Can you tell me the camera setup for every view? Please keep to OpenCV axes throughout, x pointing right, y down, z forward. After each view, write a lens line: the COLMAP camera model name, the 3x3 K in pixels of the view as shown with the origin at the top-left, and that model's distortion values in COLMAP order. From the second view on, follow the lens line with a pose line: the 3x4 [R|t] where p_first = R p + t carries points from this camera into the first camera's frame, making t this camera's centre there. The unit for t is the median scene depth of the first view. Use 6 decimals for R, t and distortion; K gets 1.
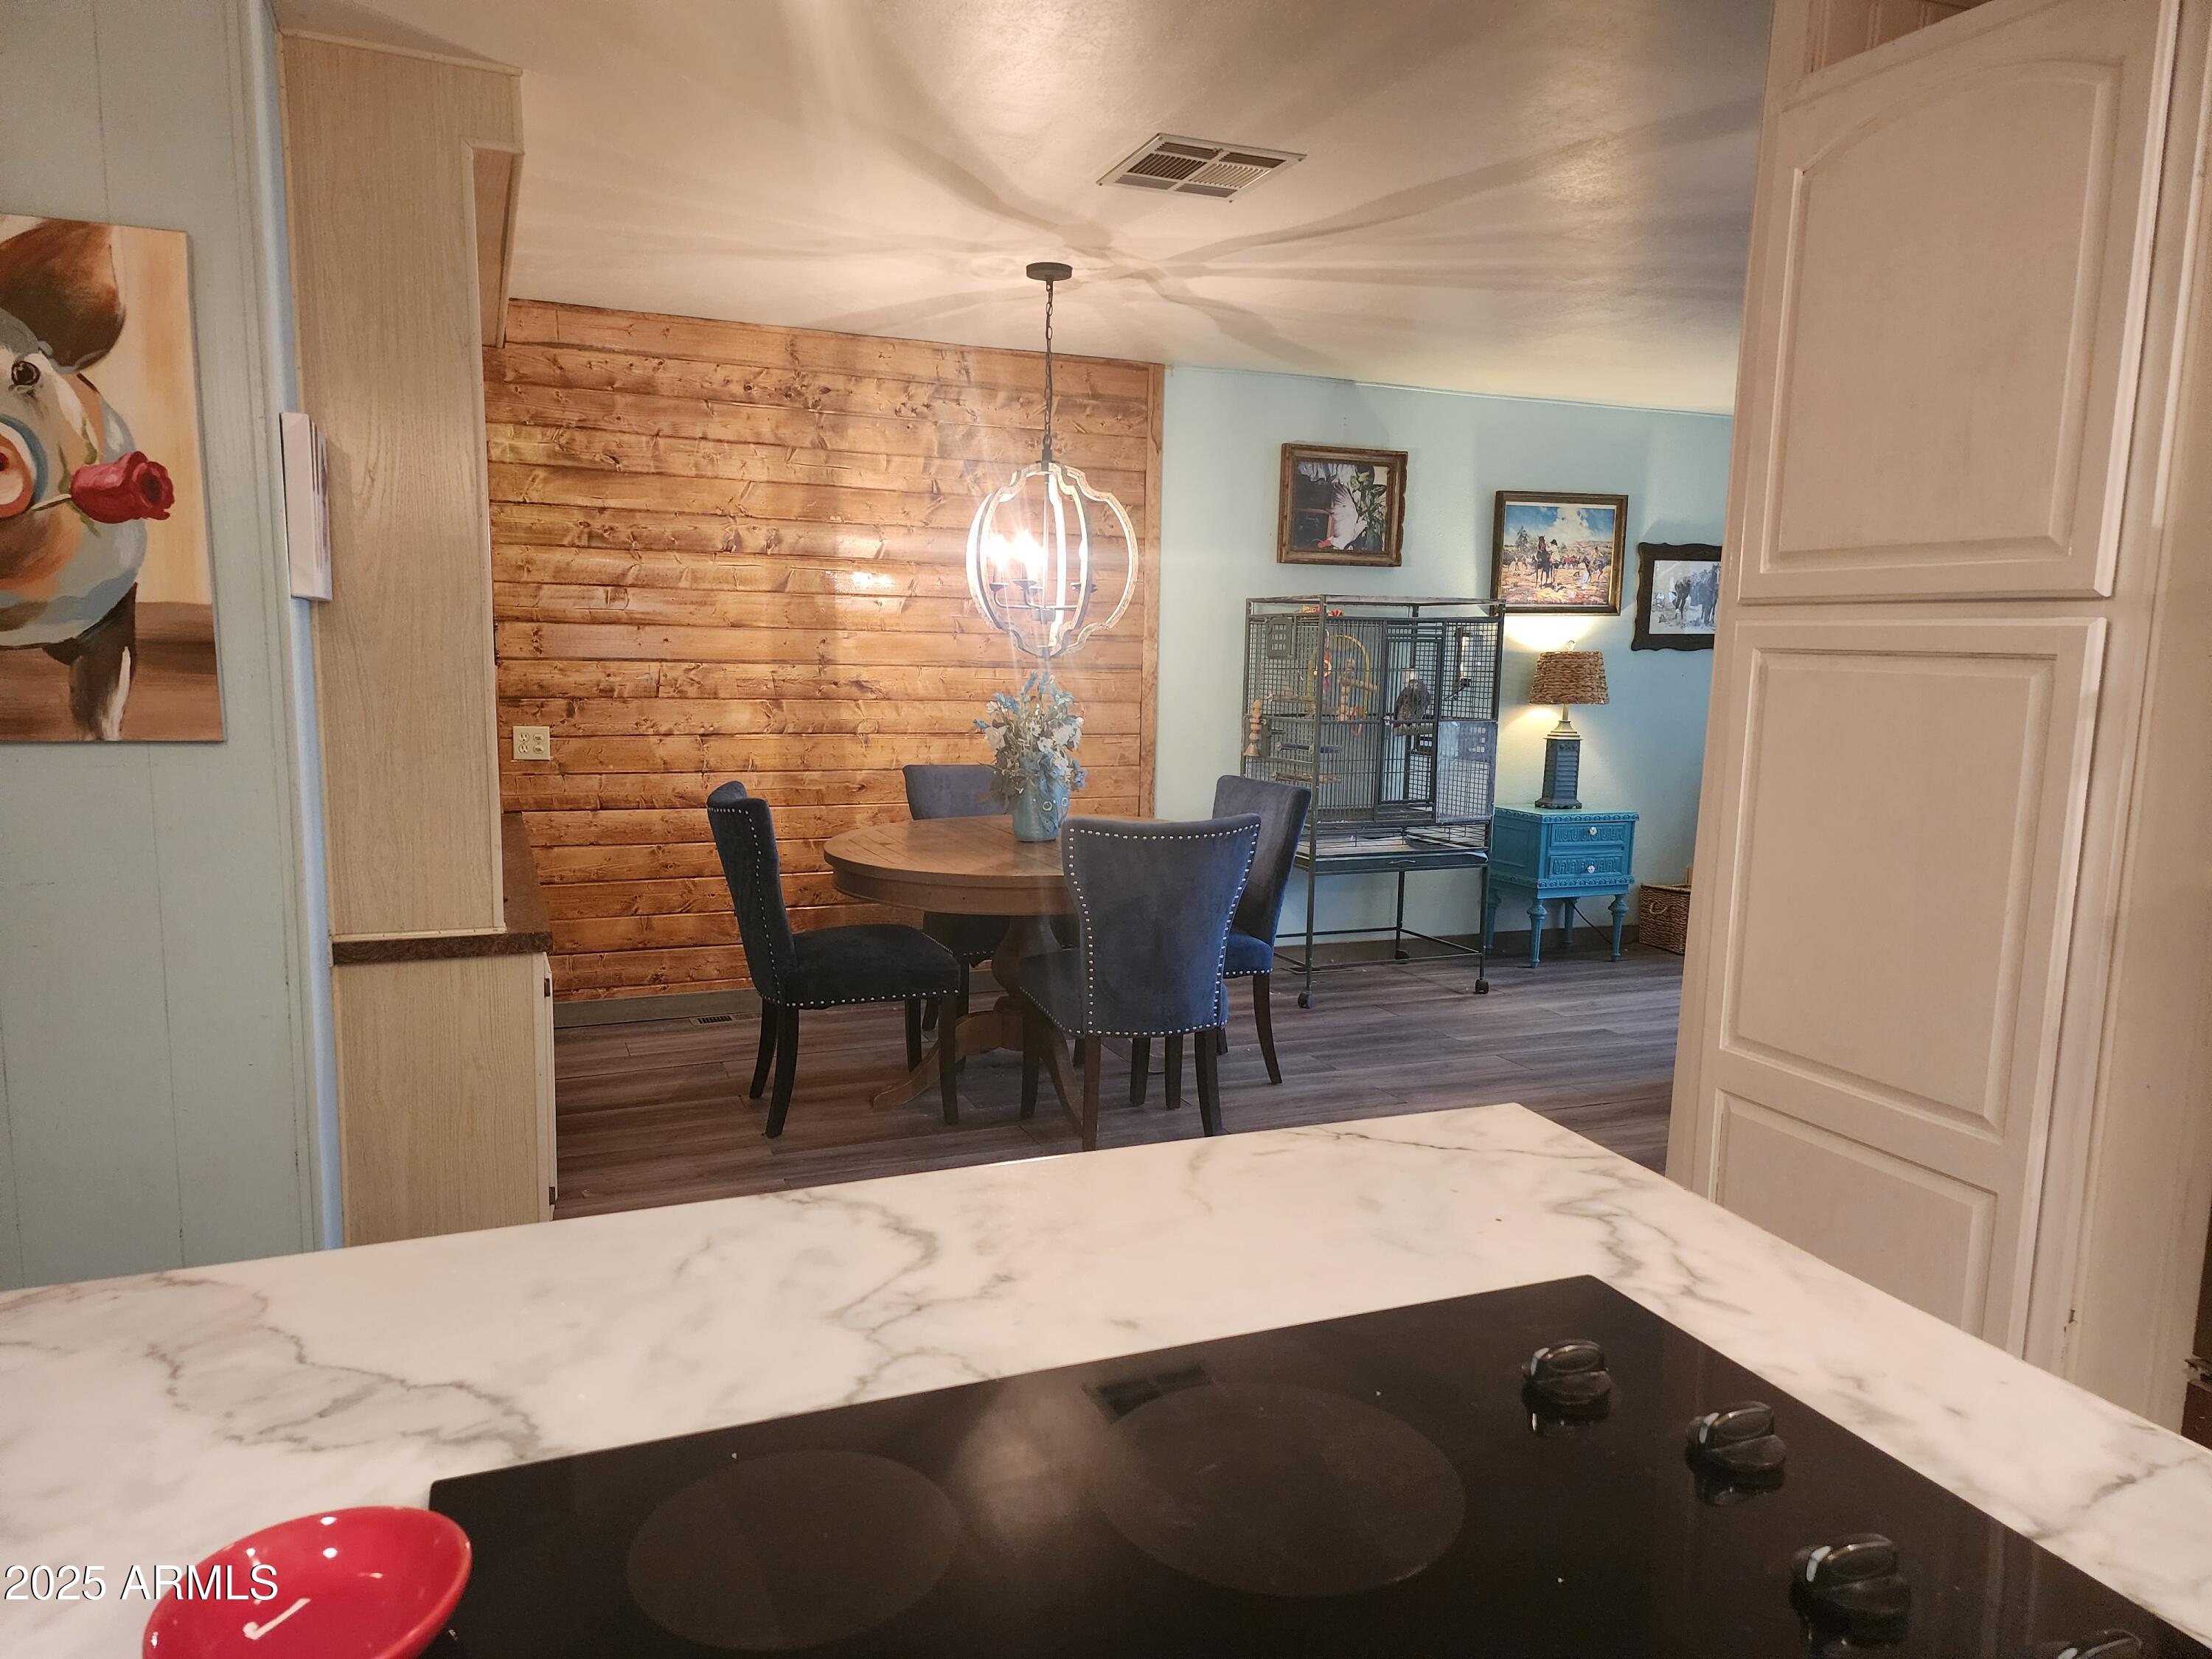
lens RADIAL K [[1465.0, 0, 1088.6], [0, 1465.0, 856.6], [0, 0, 1]] dist [0.129760, -0.218585]
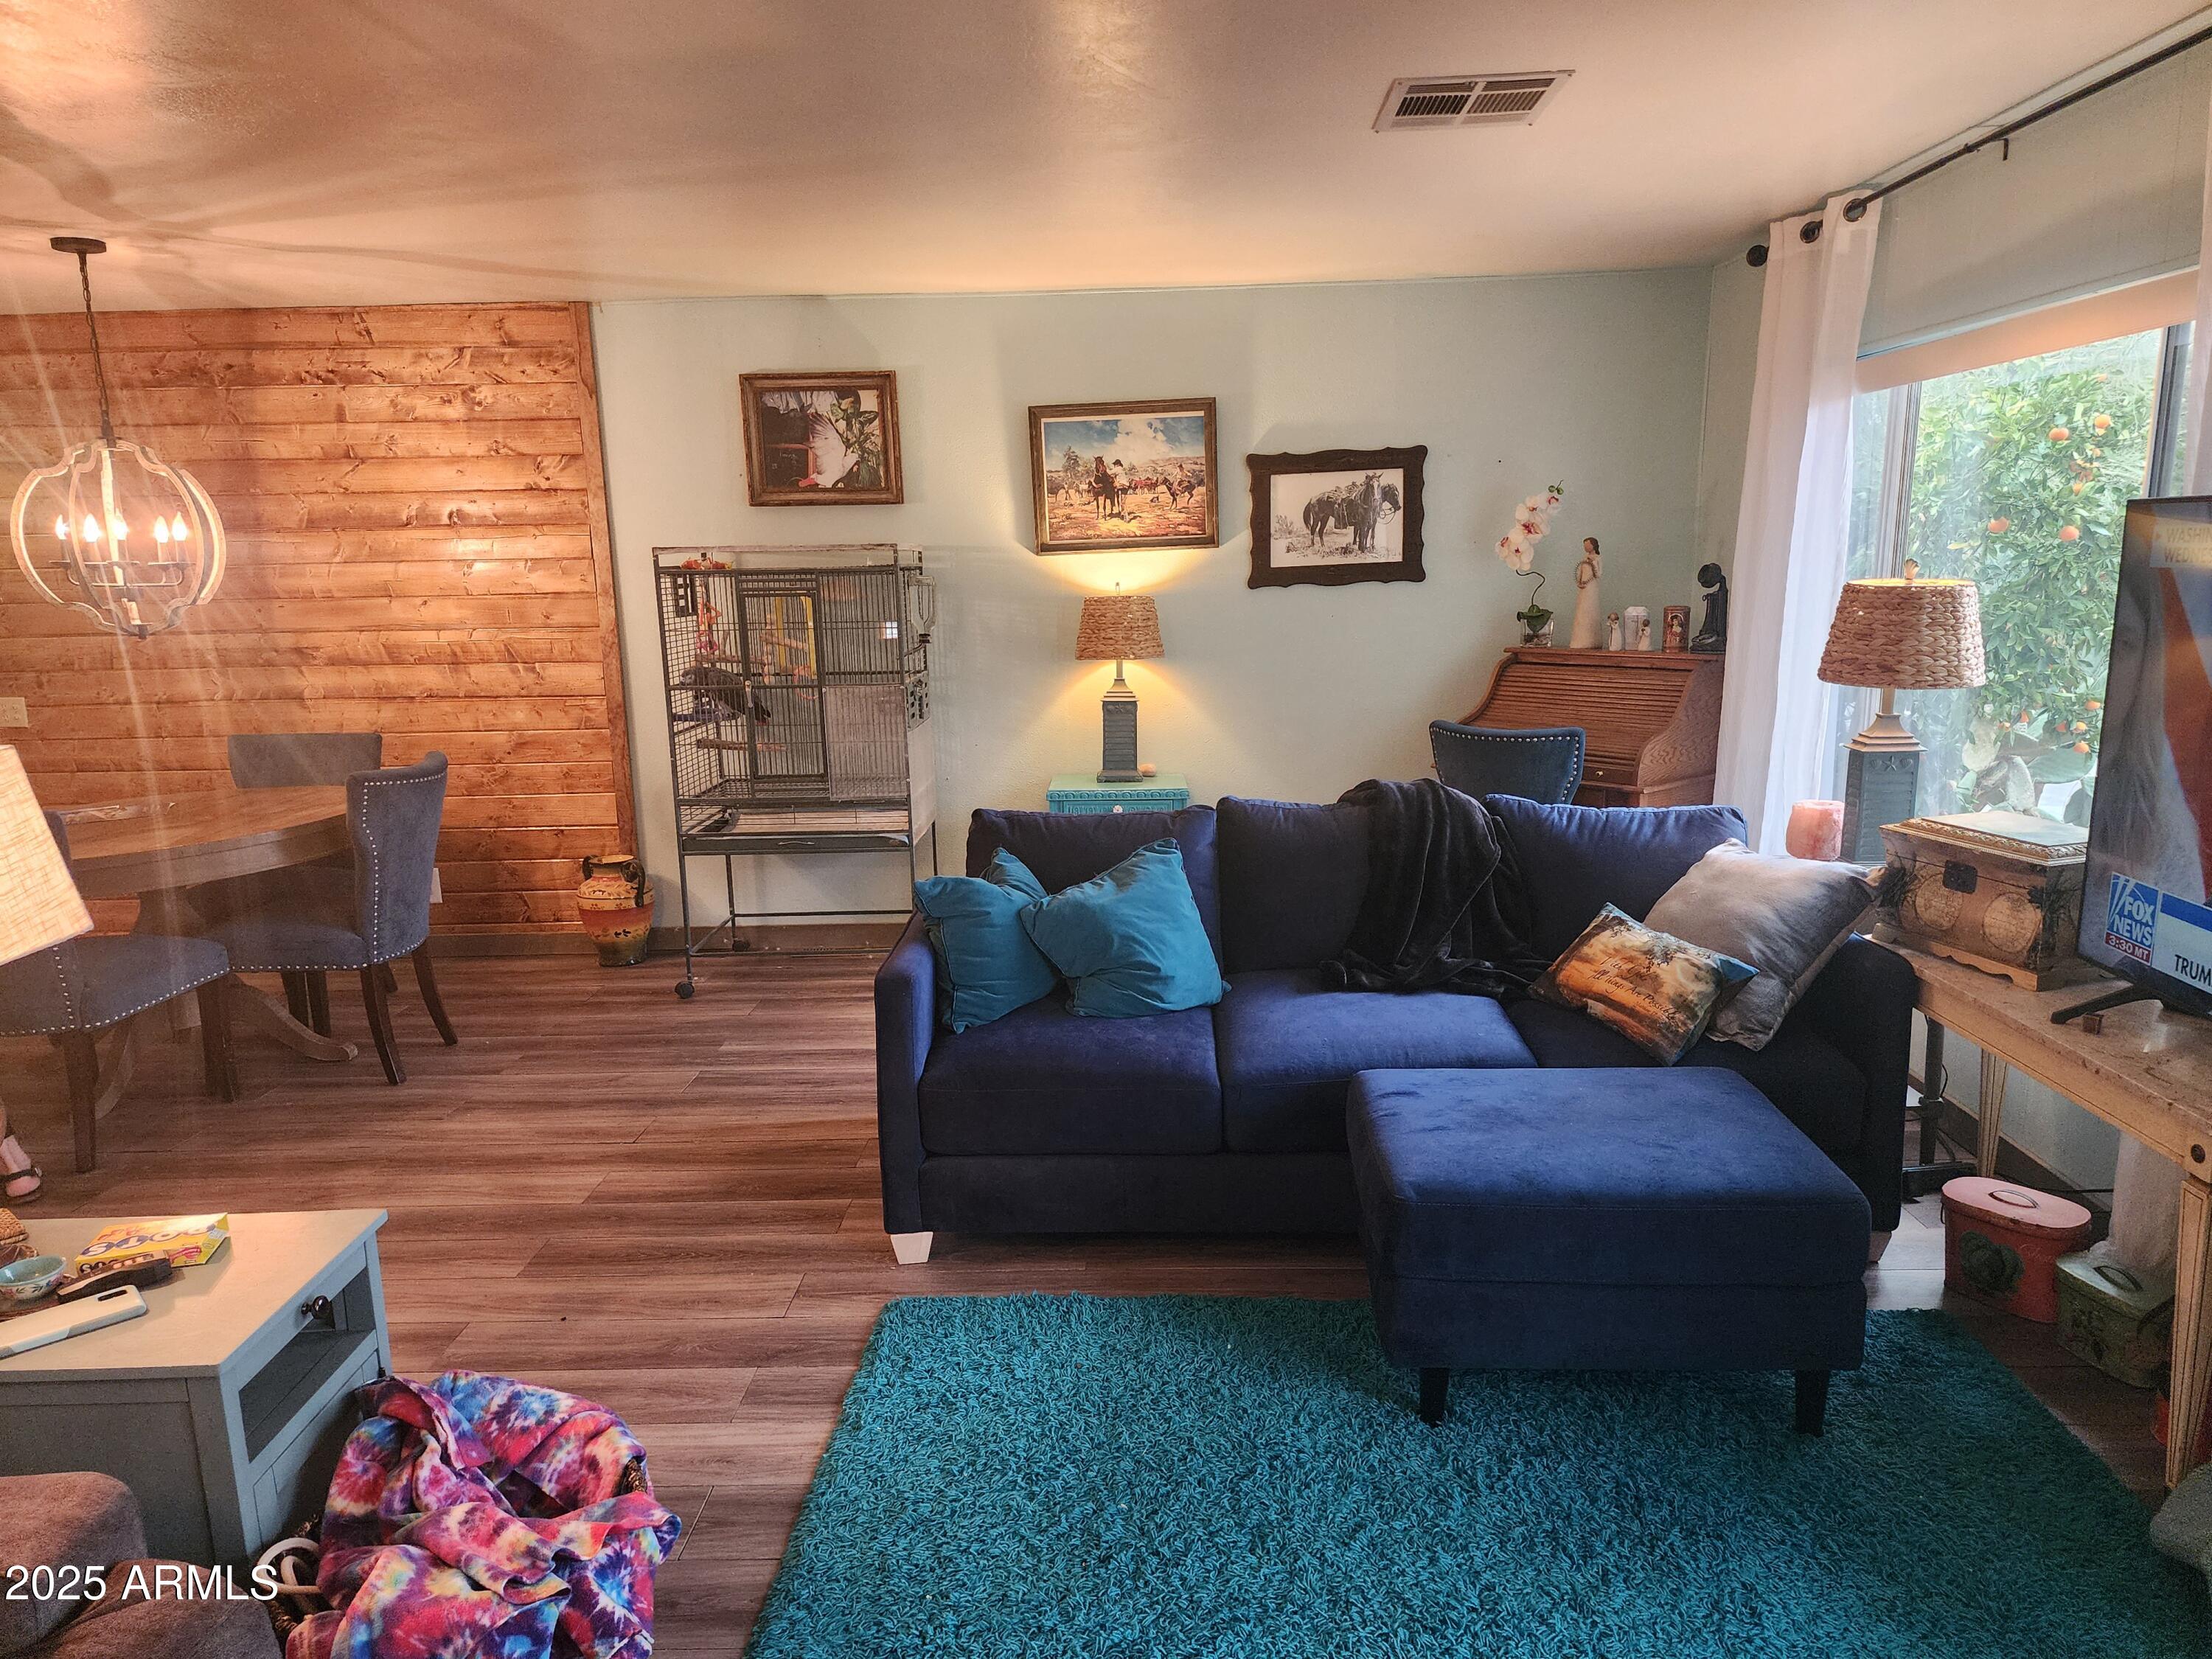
lens RADIAL K [[1489.0, 0, 1111.0], [0, 1489.0, 852.4], [0, 0, 1]] dist [0.073992, -0.060100]
pose [[0.914182, 0.041947, -0.403128, 0.749264], [-0.018627, 0.997927, 0.061596, -0.050099], [0.404876, -0.048801, 0.913069, 0.247022]]
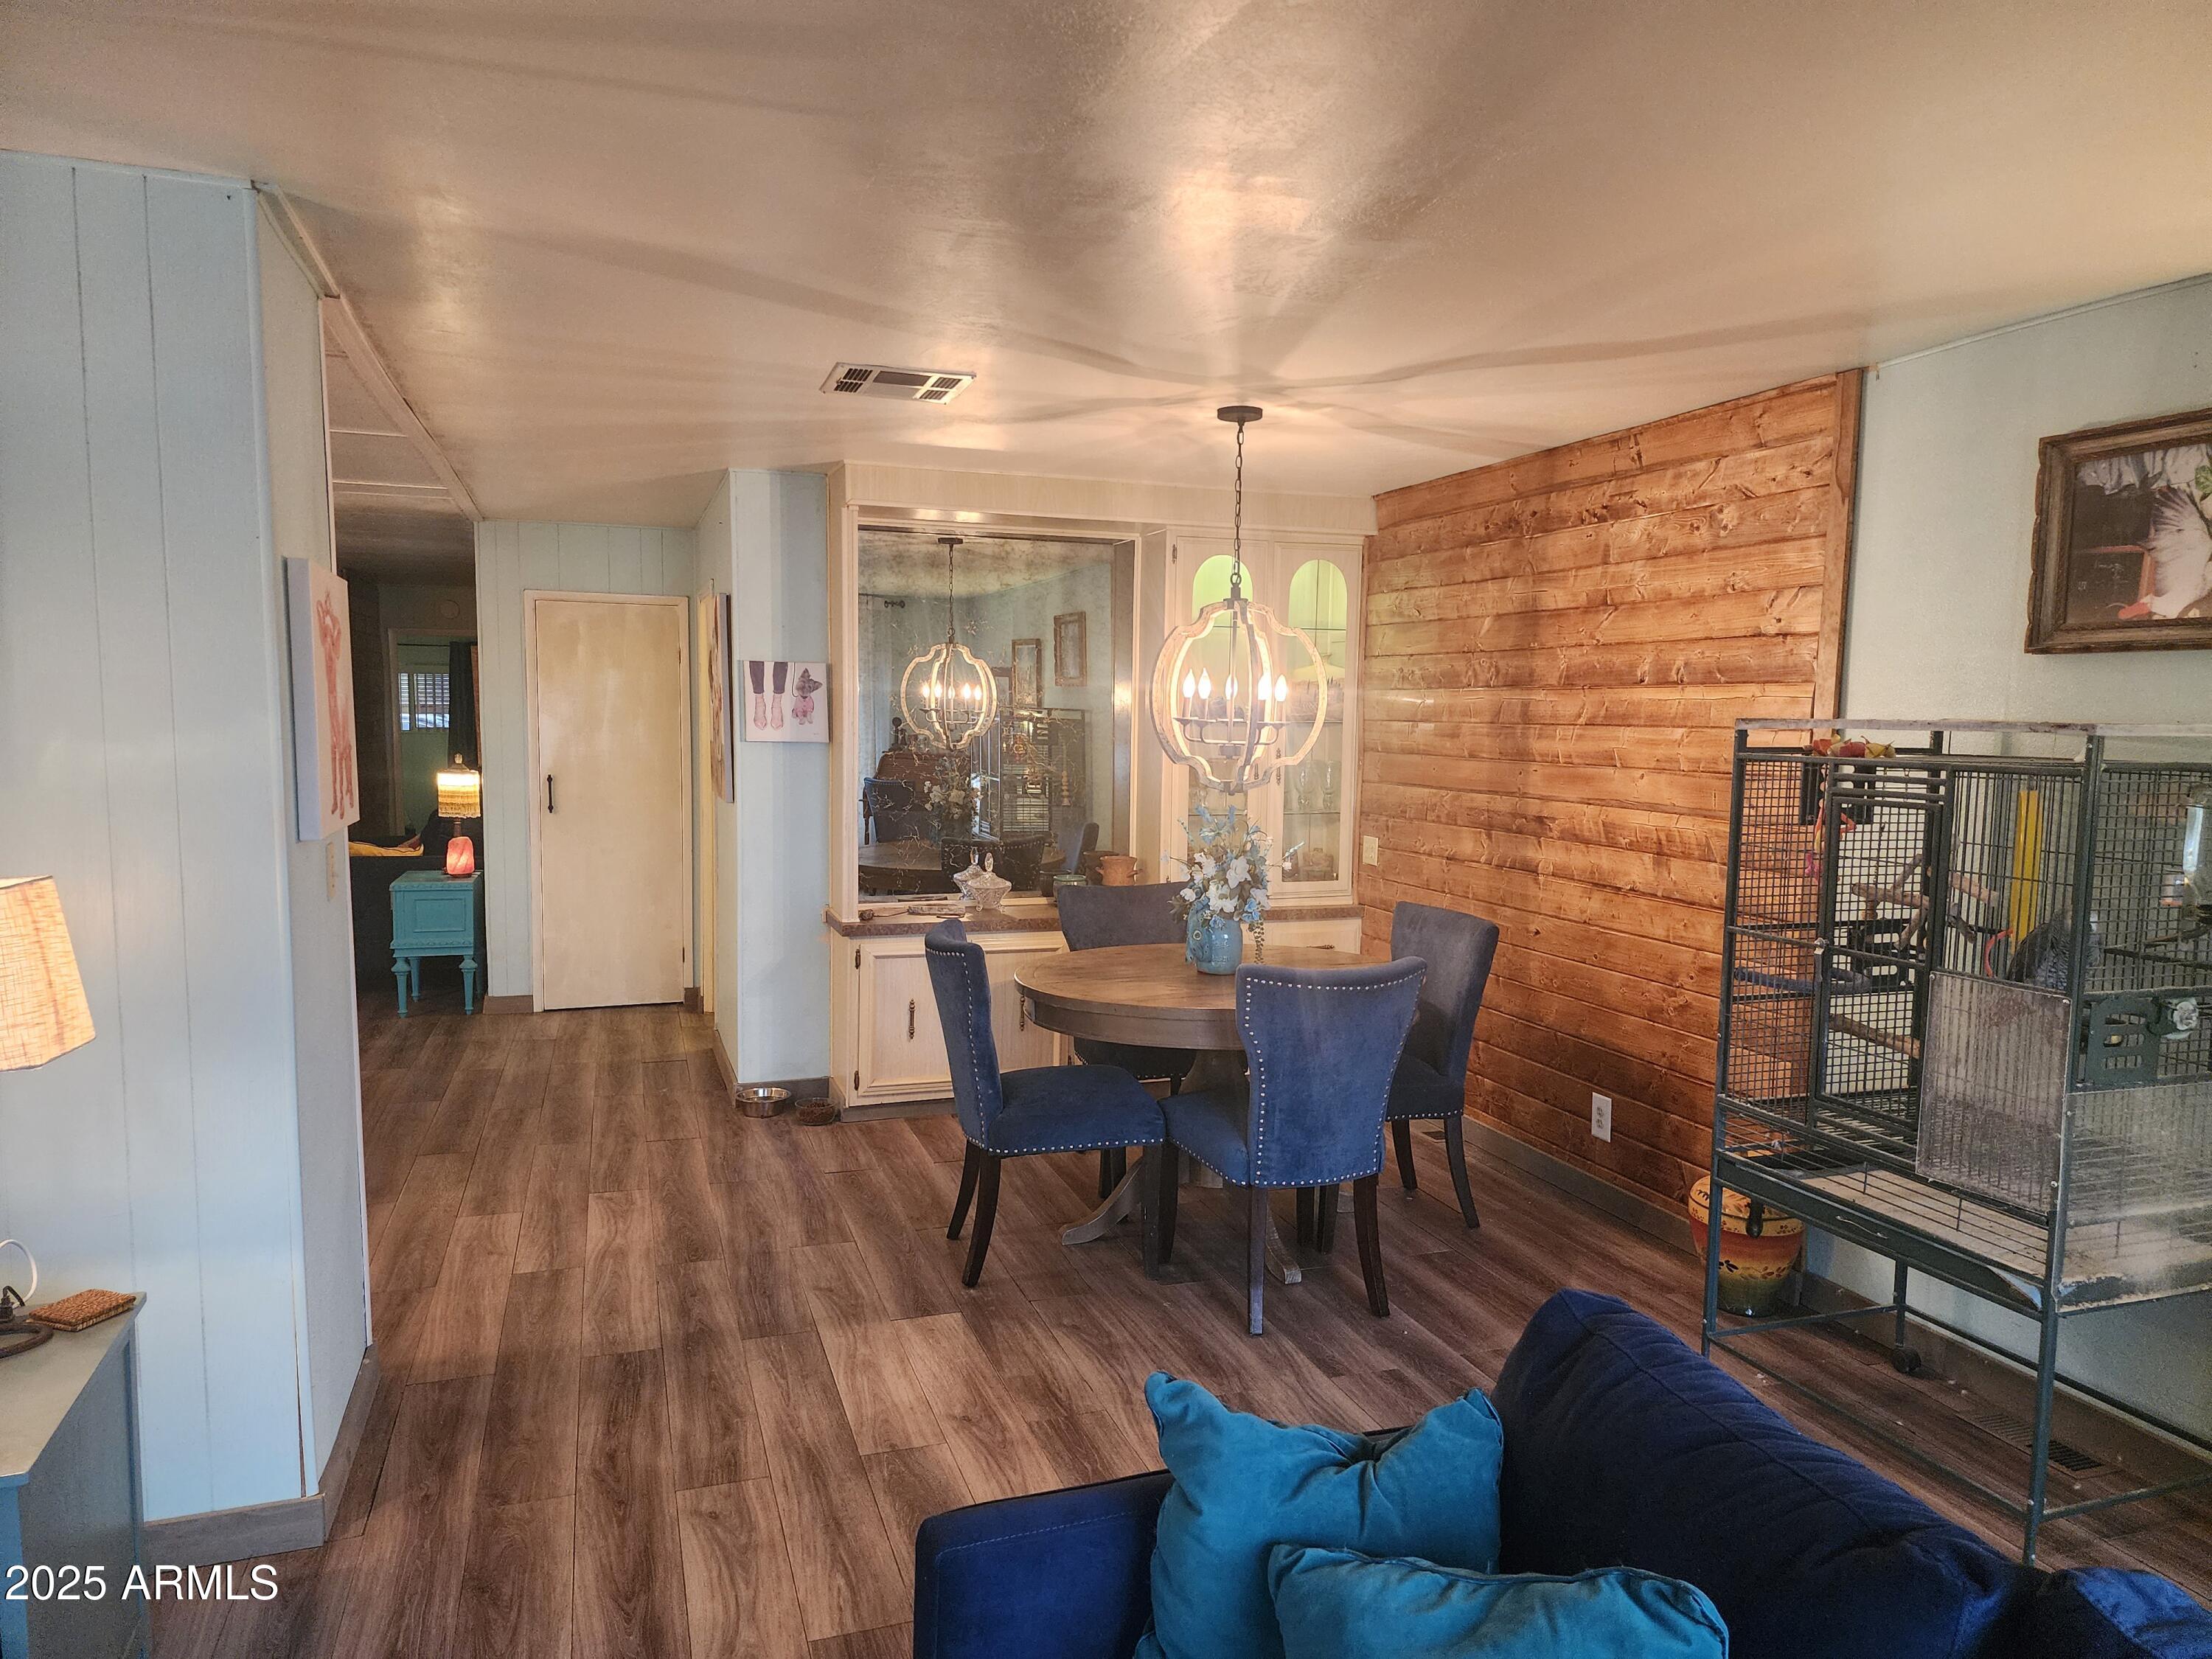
lens RADIAL K [[1473.4, 0, 1101.9], [0, 1473.4, 840.3], [0, 0, 1]] dist [0.056432, -0.043219]
pose [[-0.056819, 0.072037, -0.995782, 0.733230], [-0.158696, 0.984061, 0.080244, -0.128334], [0.985691, 0.162586, -0.044482, 0.734461]]
